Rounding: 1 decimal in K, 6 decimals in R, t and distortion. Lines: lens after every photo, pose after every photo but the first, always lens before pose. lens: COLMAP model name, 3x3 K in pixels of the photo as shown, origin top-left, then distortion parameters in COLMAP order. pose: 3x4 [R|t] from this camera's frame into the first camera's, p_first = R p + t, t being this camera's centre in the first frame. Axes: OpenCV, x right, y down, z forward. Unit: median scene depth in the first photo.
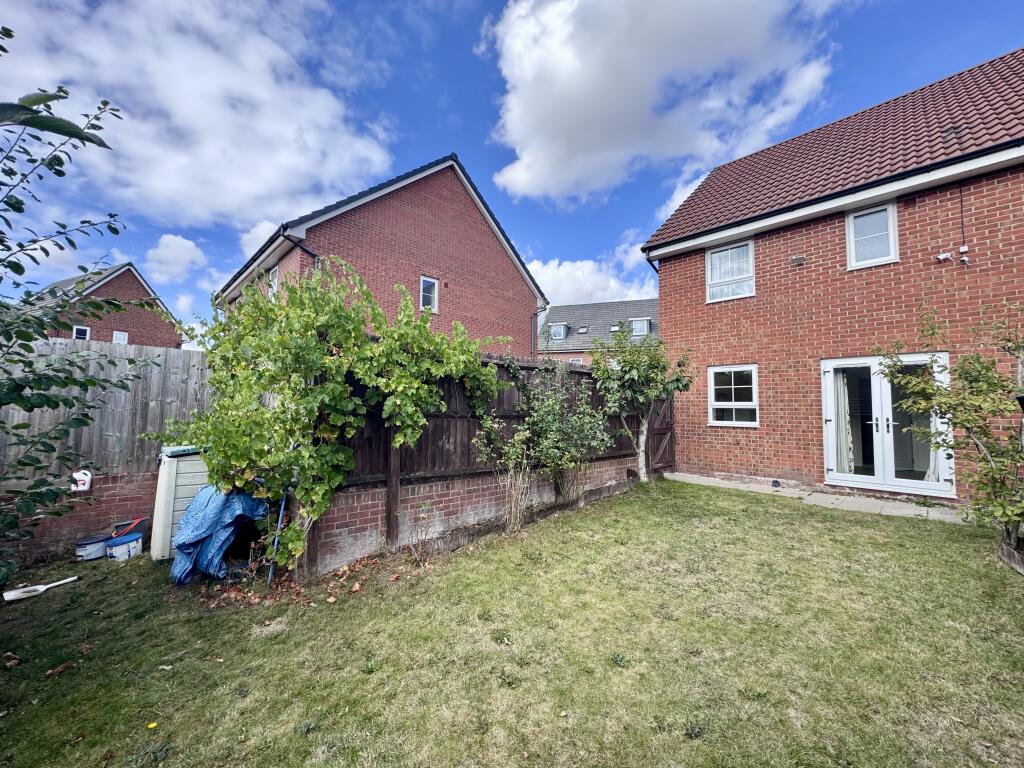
lens RADIAL K [[407.4, 0, 512.3], [0, 407.4, 383.5], [0, 0, 1]] dist [-0.002598, -0.000007]
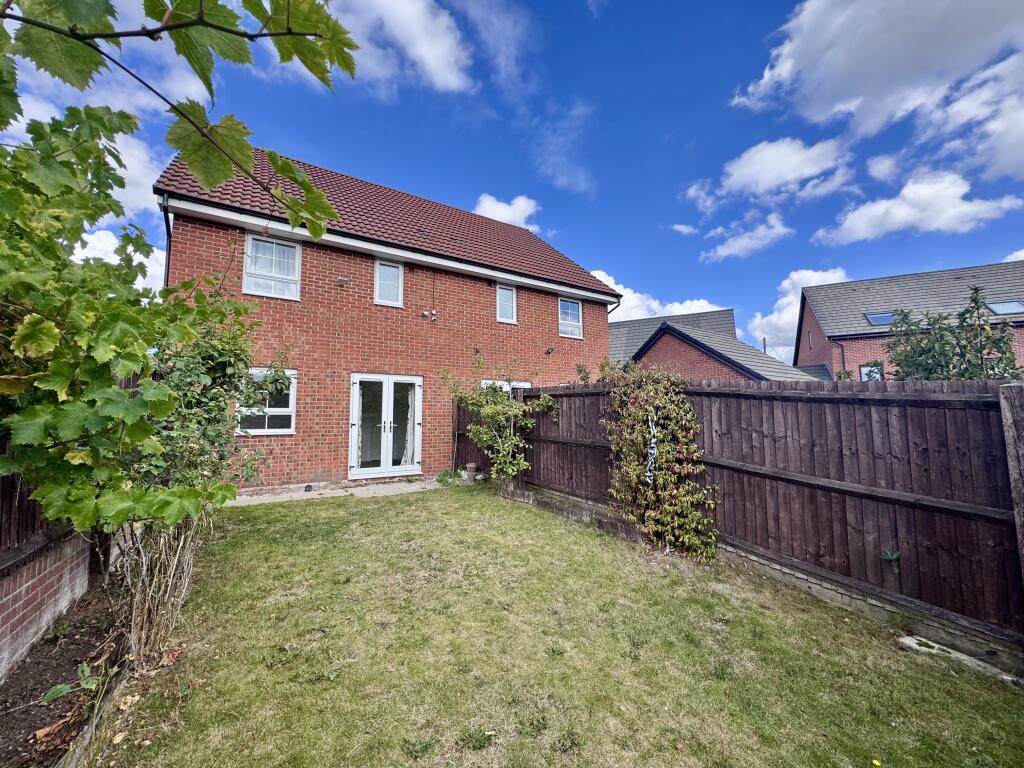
lens RADIAL K [[407.4, 0, 512.0], [0, 407.4, 382.7], [0, 0, 1]] dist [-0.002598, -0.000007]
pose [[0.192157, 0.073740, 0.978590, -0.308688], [-0.051301, 0.996564, -0.065021, 0.024240], [-0.980022, -0.037708, 0.195280, 0.345156]]
